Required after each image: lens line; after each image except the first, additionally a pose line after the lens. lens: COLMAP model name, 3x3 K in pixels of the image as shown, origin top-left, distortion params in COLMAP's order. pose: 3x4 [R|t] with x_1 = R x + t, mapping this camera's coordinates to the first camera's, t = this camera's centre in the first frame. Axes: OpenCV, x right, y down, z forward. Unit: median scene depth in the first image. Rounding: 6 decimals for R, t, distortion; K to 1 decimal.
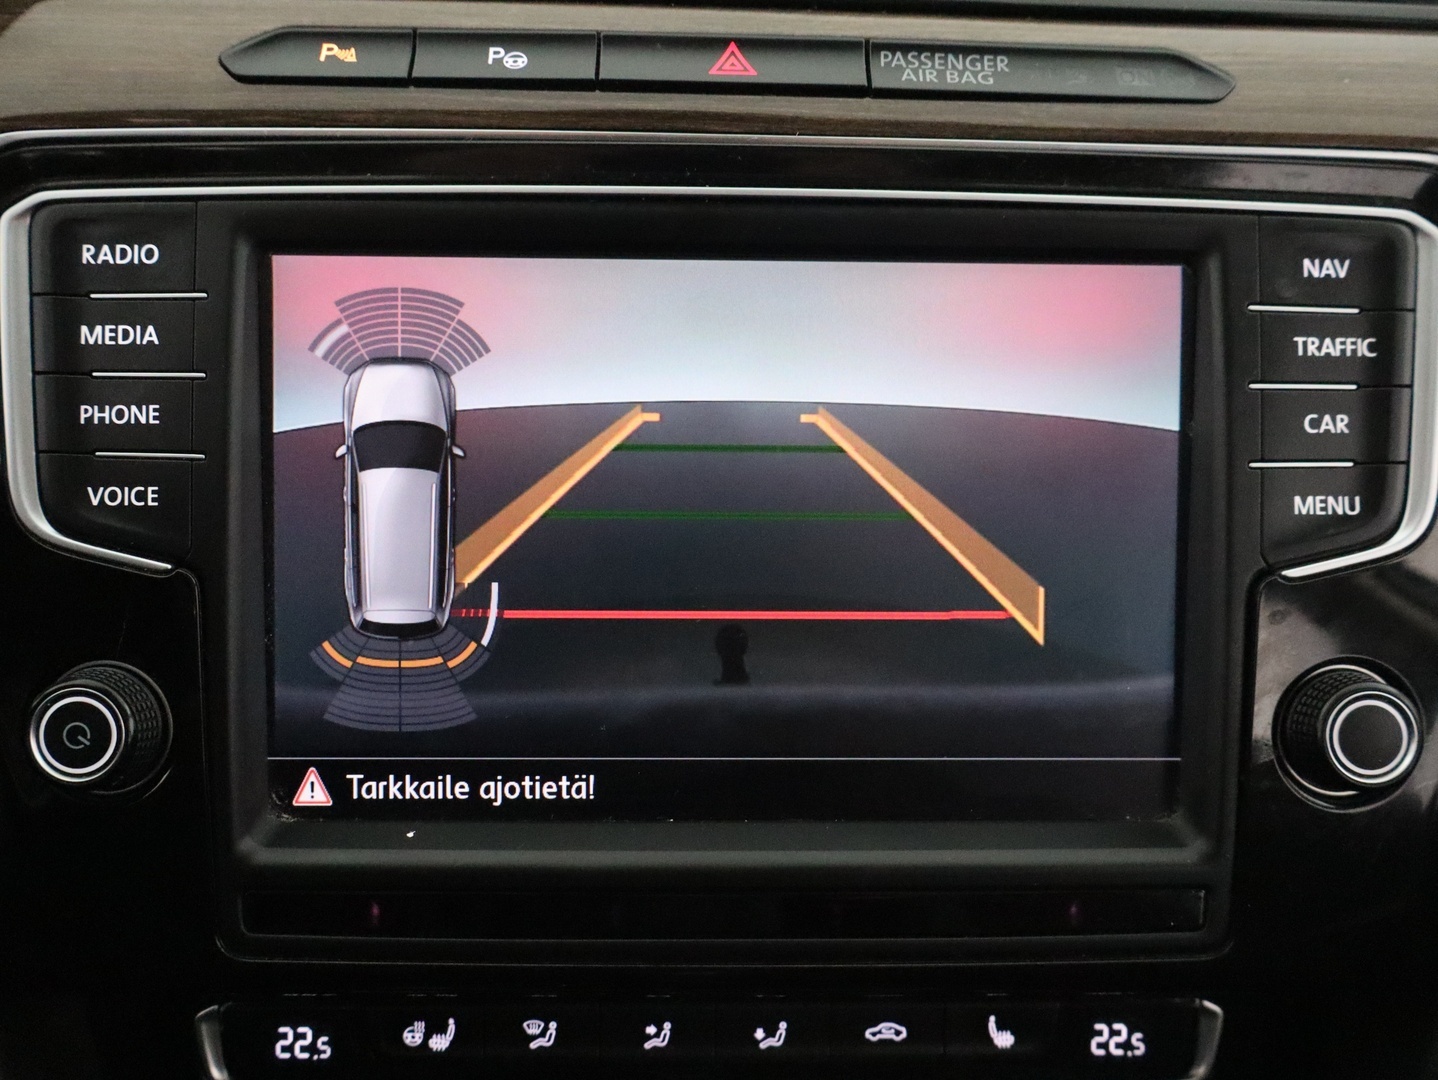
lens RADIAL K [[1360.8, 0, 719.0], [0, 1360.8, 540.0], [0, 0, 1]] dist [-0.010241, 0.005310]
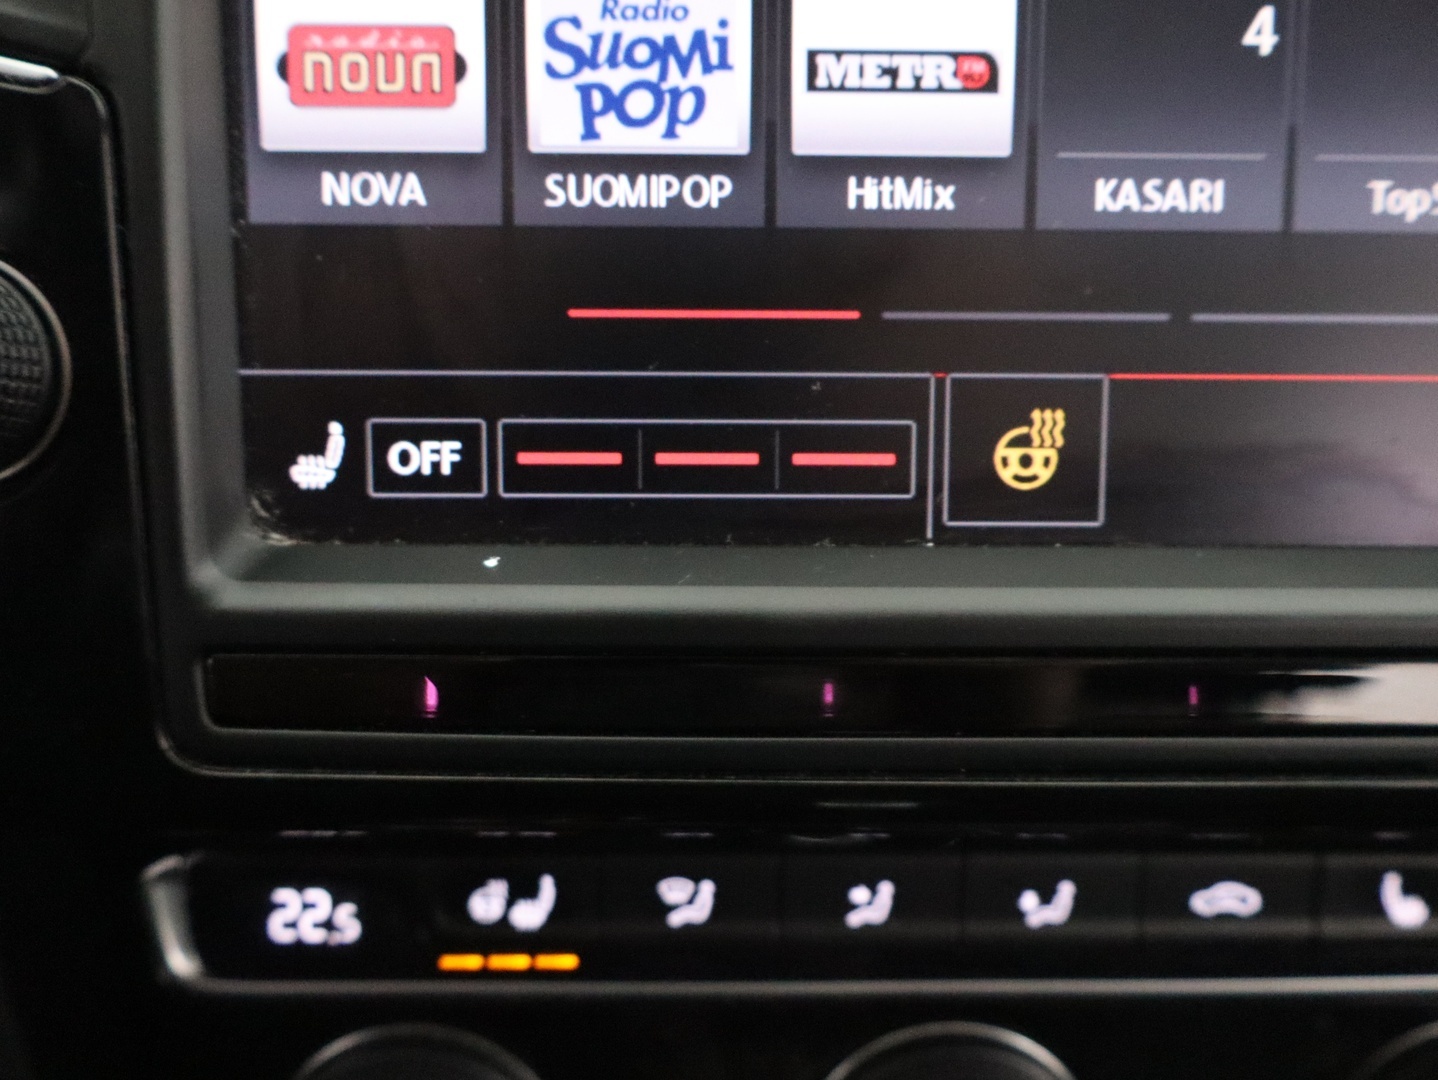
lens RADIAL K [[1373.3, 0, 719.0], [0, 1373.3, 540.0], [0, 0, 1]] dist [0.013503, 0.011368]
pose [[0.999982, -0.001333, -0.005815, -0.124880], [0.001782, 0.996961, 0.077886, 0.160435], [0.005694, -0.077895, 0.996945, 0.411326]]
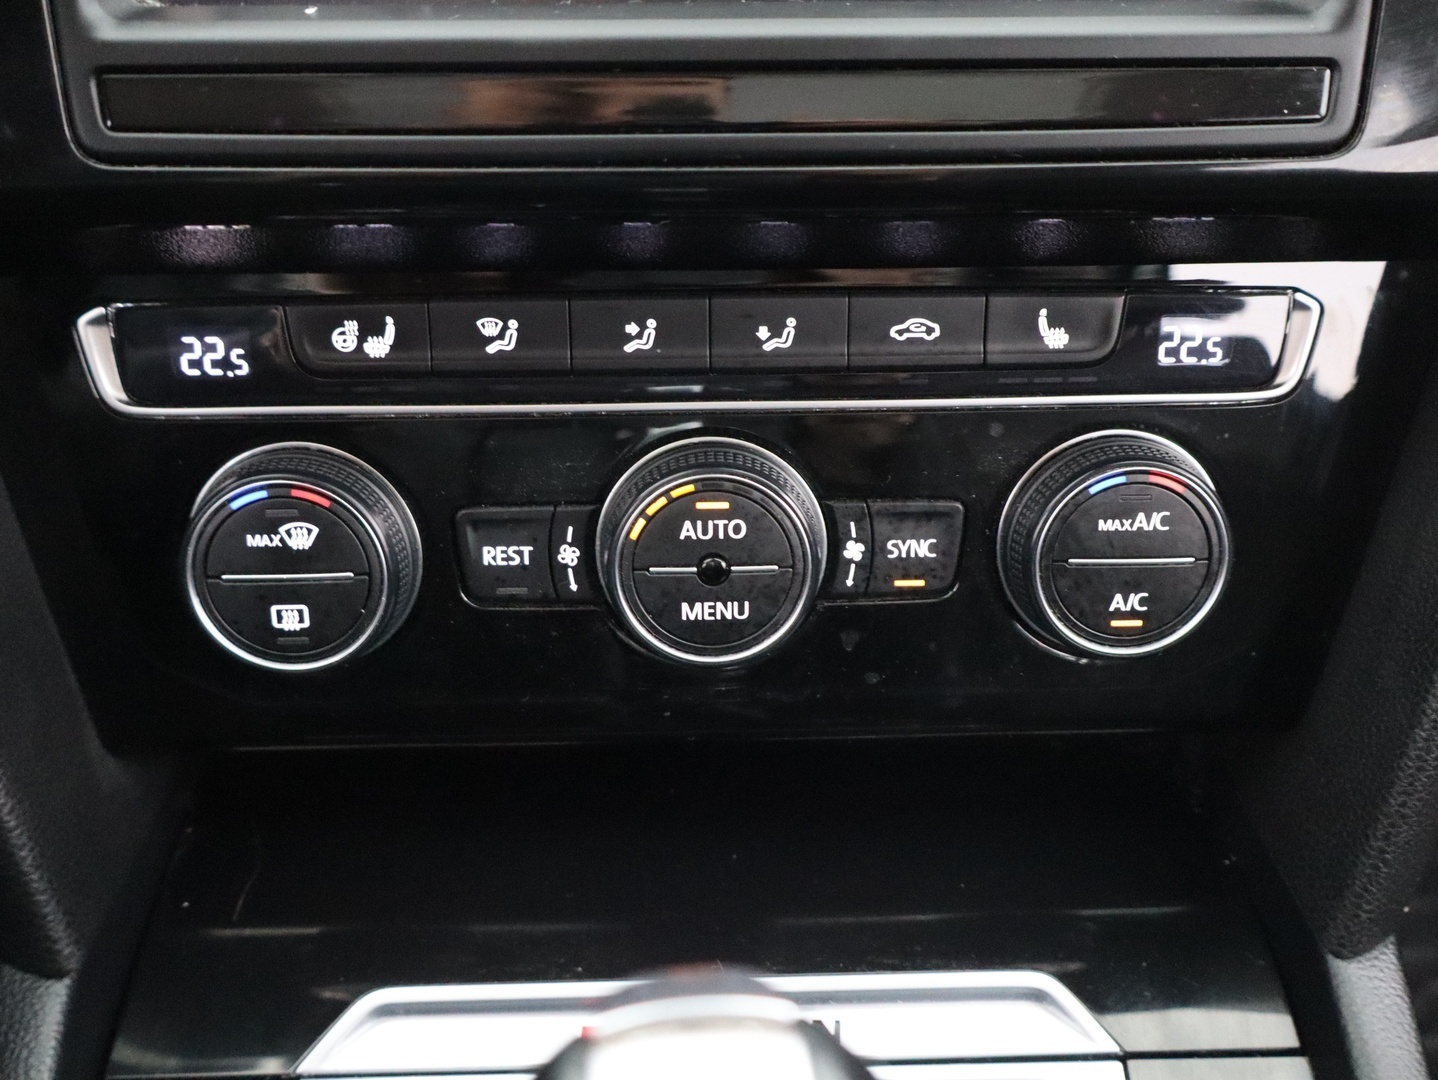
lens RADIAL K [[1360.8, 0, 719.0], [0, 1360.8, 540.0], [0, 0, 1]] dist [-0.010241, 0.005310]
pose [[0.999842, -0.016927, 0.005404, -0.004082], [0.015556, 0.980829, 0.194250, 0.363671], [-0.008588, -0.194135, 0.980937, 0.179917]]
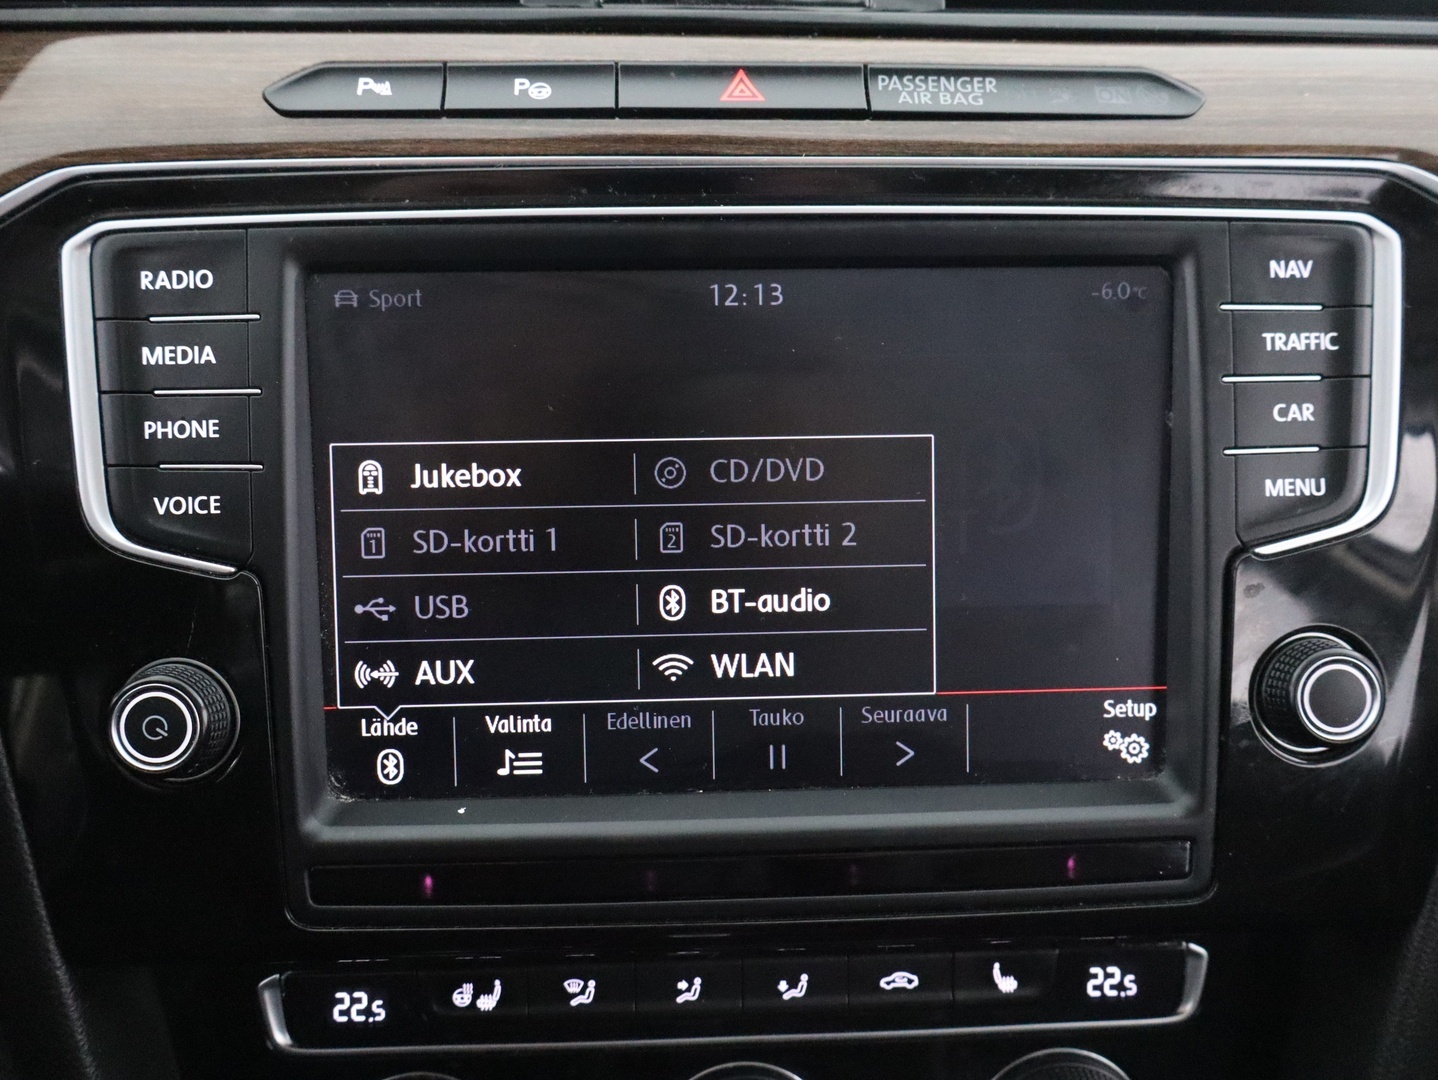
lens RADIAL K [[1360.8, 0, 719.0], [0, 1360.8, 540.0], [0, 0, 1]] dist [-0.010241, 0.005310]
pose [[0.999564, -0.023780, 0.017515, -0.035141], [0.023446, 0.999543, 0.019059, -0.014833], [-0.017961, -0.018640, 0.999665, -0.083247]]
